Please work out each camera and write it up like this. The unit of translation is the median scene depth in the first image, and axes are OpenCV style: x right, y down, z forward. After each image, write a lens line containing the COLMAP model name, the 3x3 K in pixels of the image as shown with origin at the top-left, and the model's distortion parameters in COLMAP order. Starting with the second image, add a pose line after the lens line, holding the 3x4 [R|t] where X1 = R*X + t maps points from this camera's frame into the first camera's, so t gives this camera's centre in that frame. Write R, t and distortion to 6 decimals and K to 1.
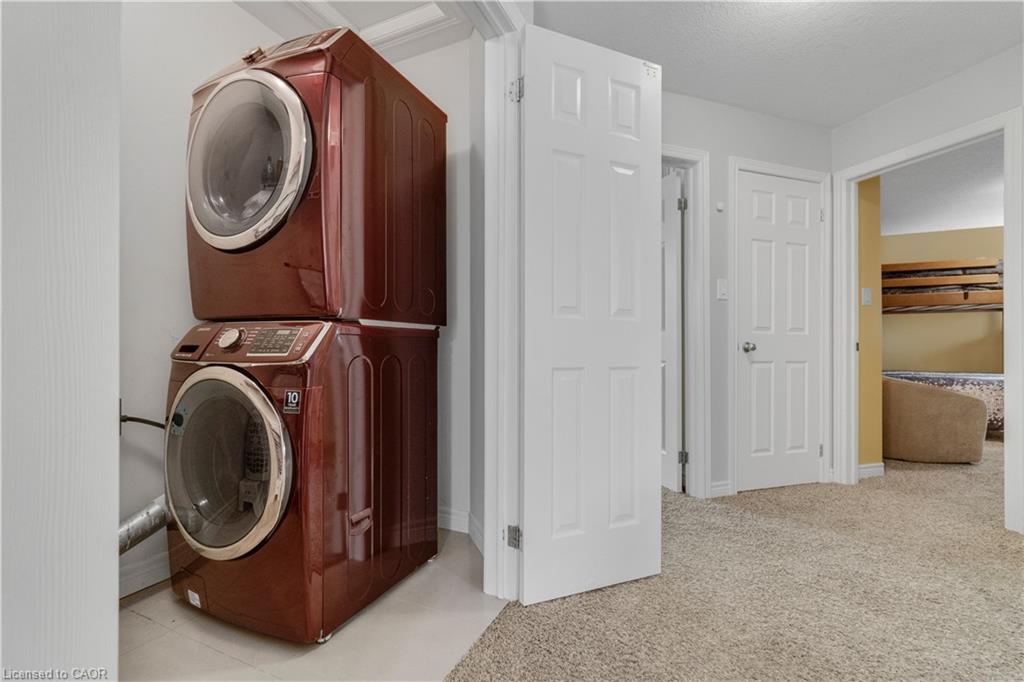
lens RADIAL K [[456.3, 0, 496.6], [0, 456.3, 342.7], [0, 0, 1]] dist [0.001408, 0.001032]
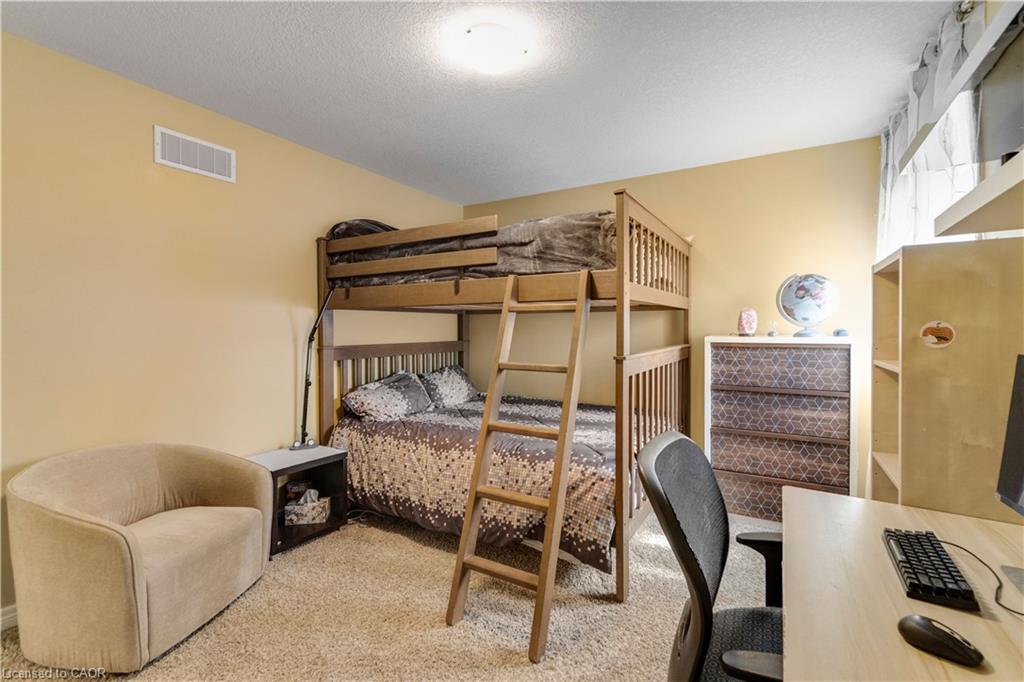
lens RADIAL K [[456.3, 0, 512.2], [0, 456.3, 333.0], [0, 0, 1]] dist [0.001408, 0.001032]
pose [[0.996336, 0.000379, -0.085528, 1.131776], [0.001419, 0.999779, 0.020958, -0.060749], [0.085517, -0.021003, 0.996115, 0.465685]]
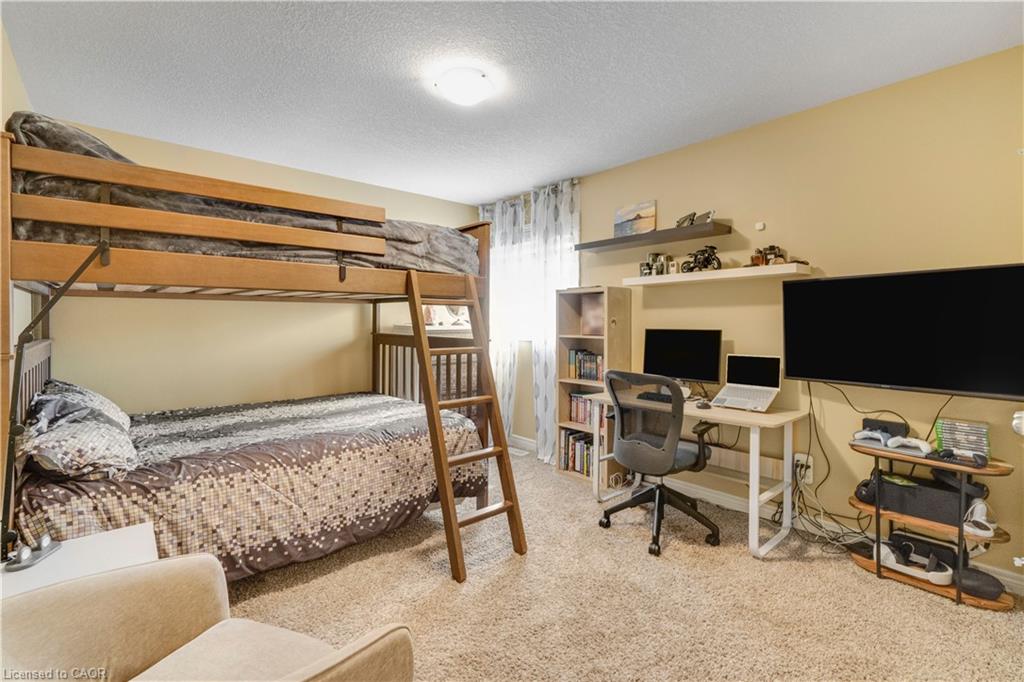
lens RADIAL K [[456.3, 0, 501.5], [0, 456.3, 326.9], [0, 0, 1]] dist [0.001408, 0.001032]
pose [[0.399347, -0.011968, 0.916722, 0.642790], [-0.008266, 0.999827, 0.016654, -0.055929], [-0.916763, -0.014228, 0.399179, 0.645140]]
